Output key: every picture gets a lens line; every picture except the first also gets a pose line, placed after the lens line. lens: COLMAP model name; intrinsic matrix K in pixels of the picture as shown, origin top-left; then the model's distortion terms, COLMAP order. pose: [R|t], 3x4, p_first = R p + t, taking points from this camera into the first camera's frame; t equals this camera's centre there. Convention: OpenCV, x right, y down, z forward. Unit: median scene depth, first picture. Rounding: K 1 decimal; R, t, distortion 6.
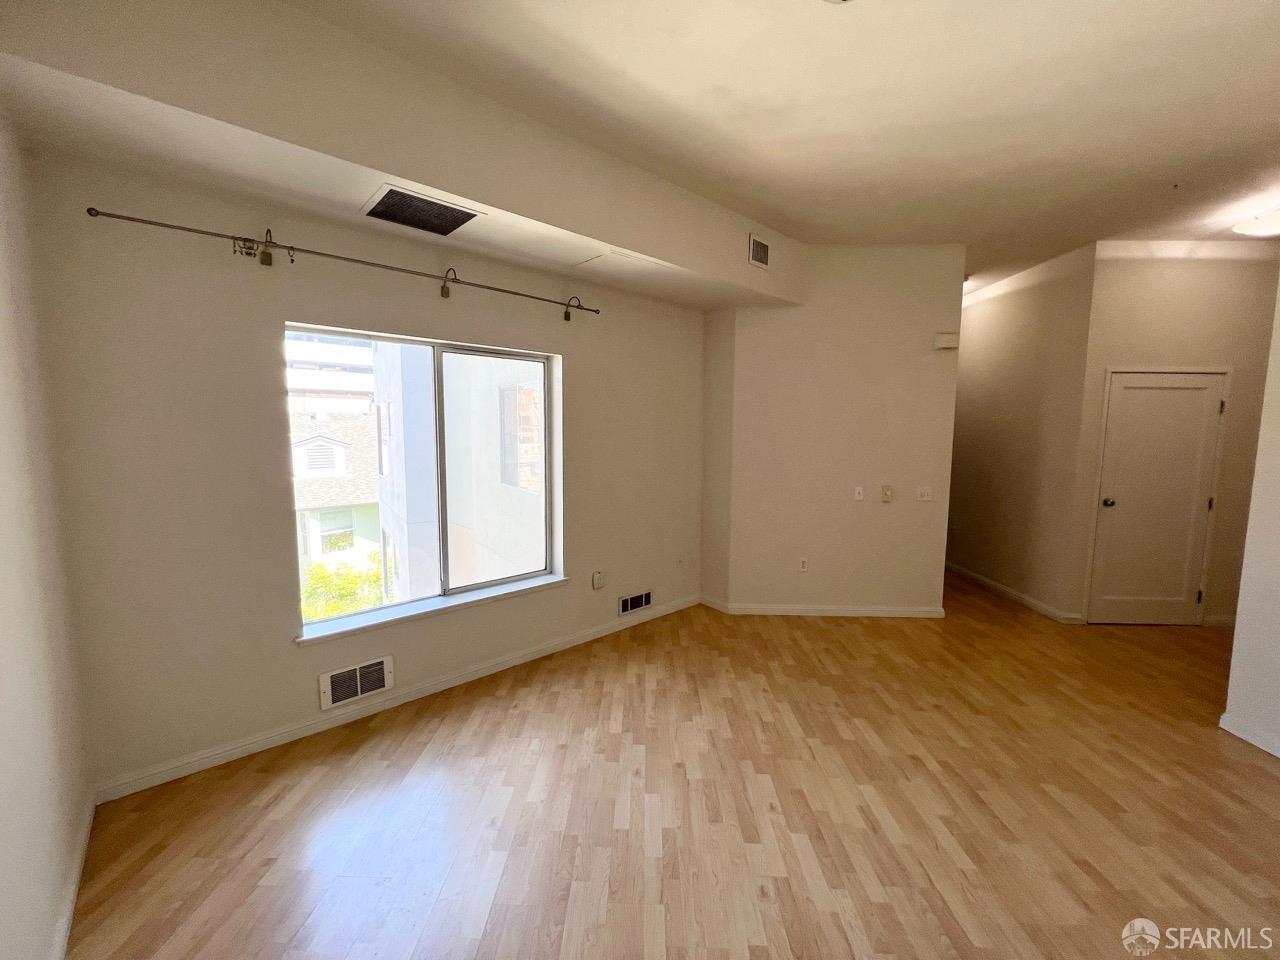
lens RADIAL K [[511.7, 0, 636.8], [0, 511.7, 475.9], [0, 0, 1]] dist [0.001075, 0.000157]
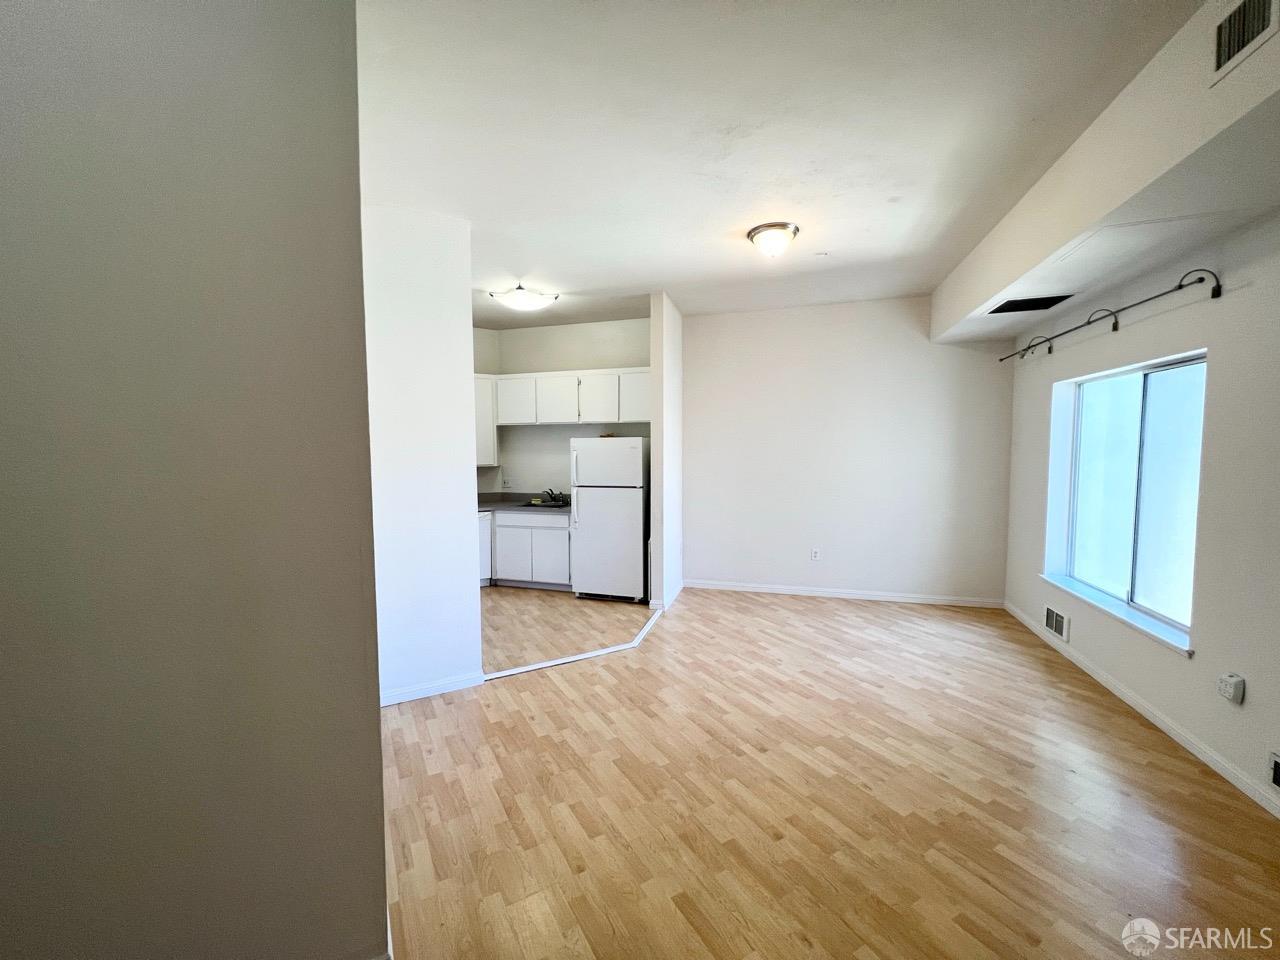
lens RADIAL K [[505.7, 0, 640.0], [0, 505.7, 480.0], [0, 0, 1]] dist [0.000973, 0.000000]
pose [[-0.851922, 0.031022, -0.522750, 1.211198], [-0.050088, 0.988840, 0.140309, -0.138274], [0.521268, 0.145716, -0.840860, 1.561086]]
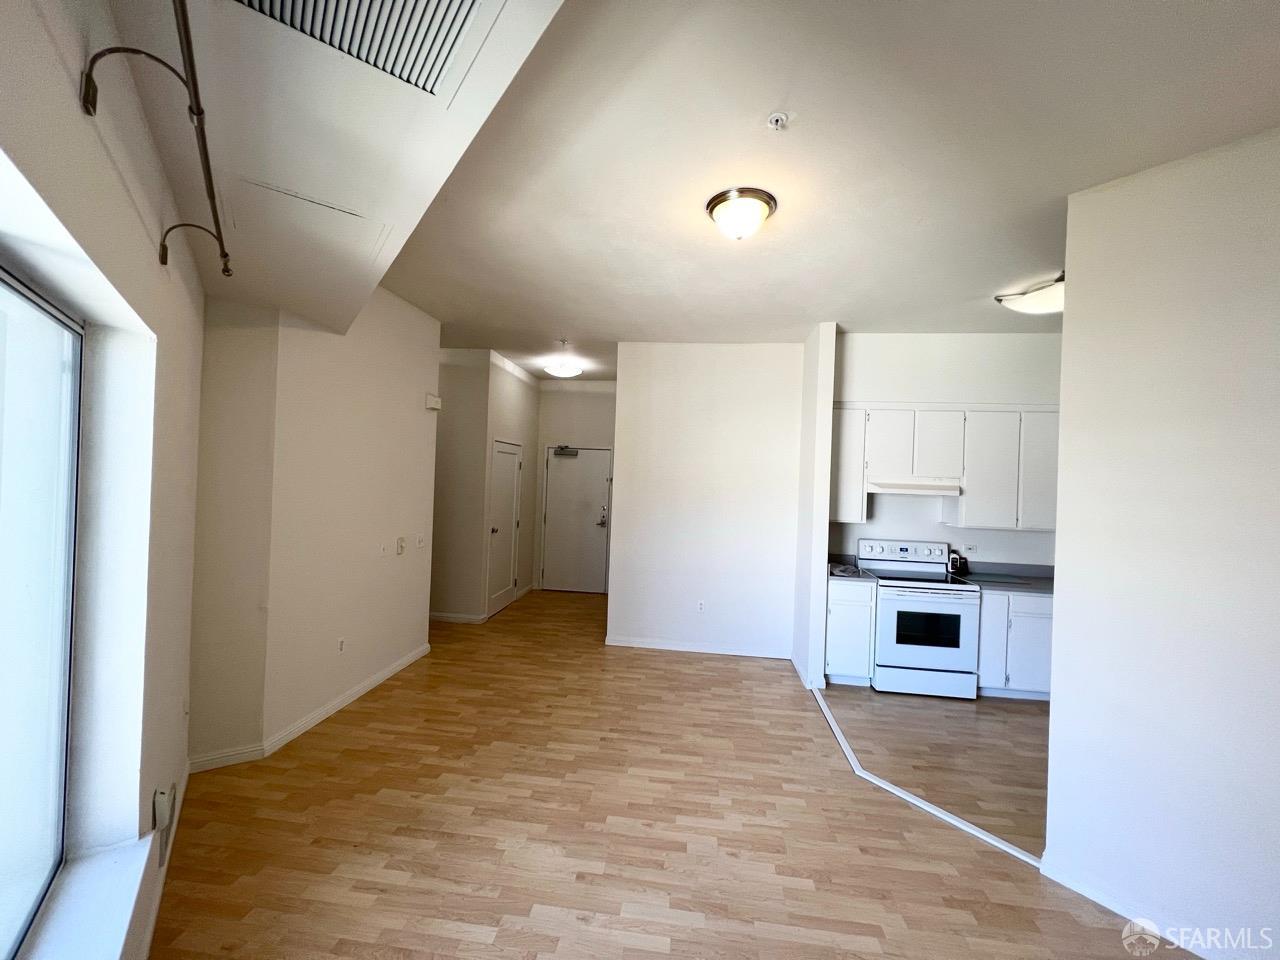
lens RADIAL K [[511.7, 0, 636.8], [0, 511.7, 475.9], [0, 0, 1]] dist [0.001075, 0.000157]
pose [[0.092562, -0.002400, 0.995704, -0.715132], [0.053958, 0.998540, -0.002609, -0.113465], [-0.994244, 0.053968, 0.092557, 0.702183]]
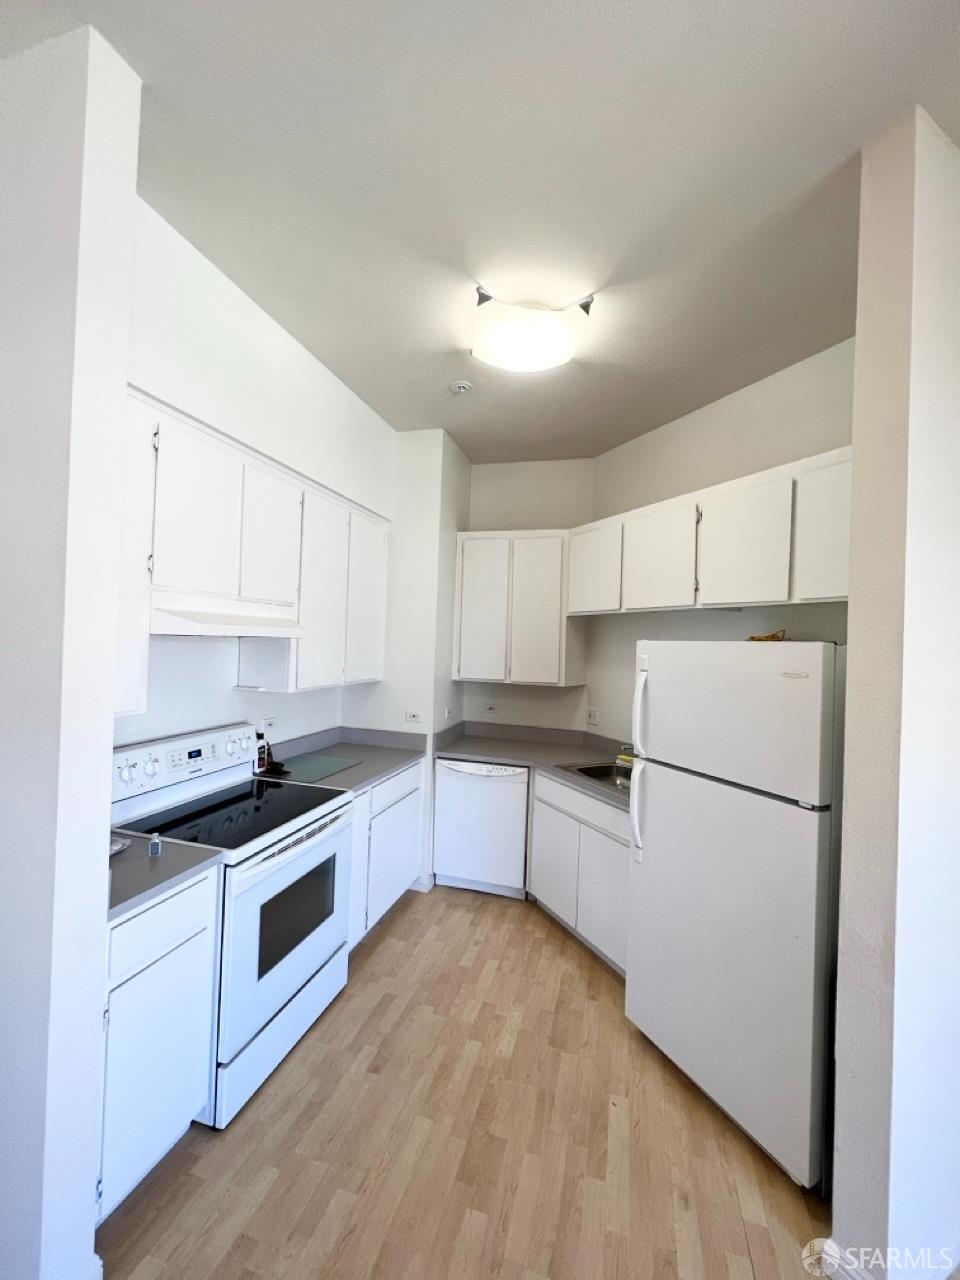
lens RADIAL K [[511.7, 0, 481.5], [0, 511.7, 636.9], [0, 0, 1]] dist [0.001075, 0.000157]
pose [[-0.967069, -0.037187, 0.251784, 0.460349], [-0.017434, 0.996624, 0.080232, -0.078634], [-0.253917, 0.073200, -0.964452, 0.633509]]
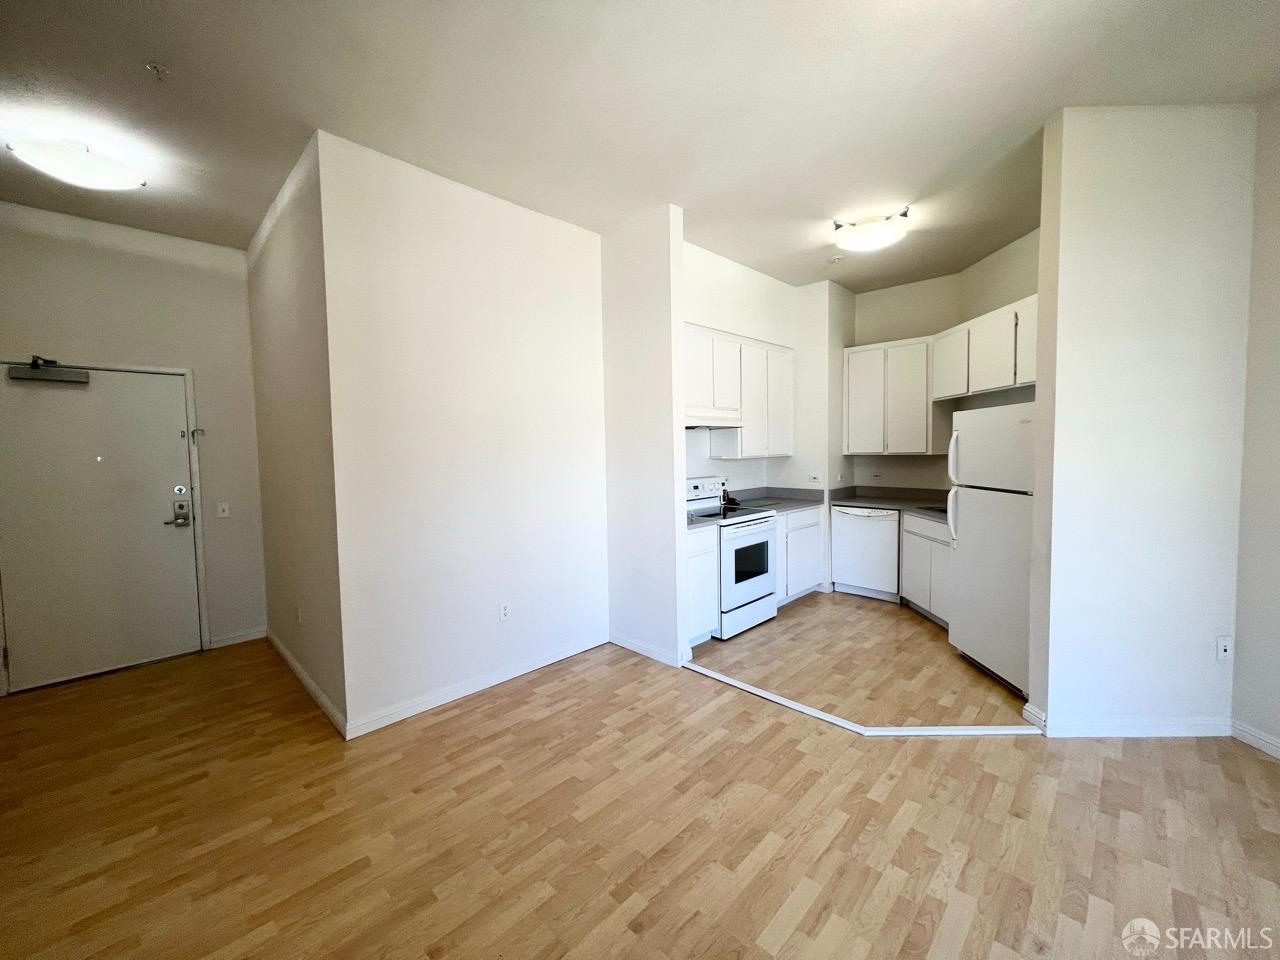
lens RADIAL K [[511.7, 0, 636.8], [0, 511.7, 475.9], [0, 0, 1]] dist [0.001075, 0.000157]
pose [[-0.727719, -0.030016, 0.685219, 0.114733], [0.076746, 0.989205, 0.124837, -0.075382], [-0.681569, 0.143434, -0.717559, 1.279347]]
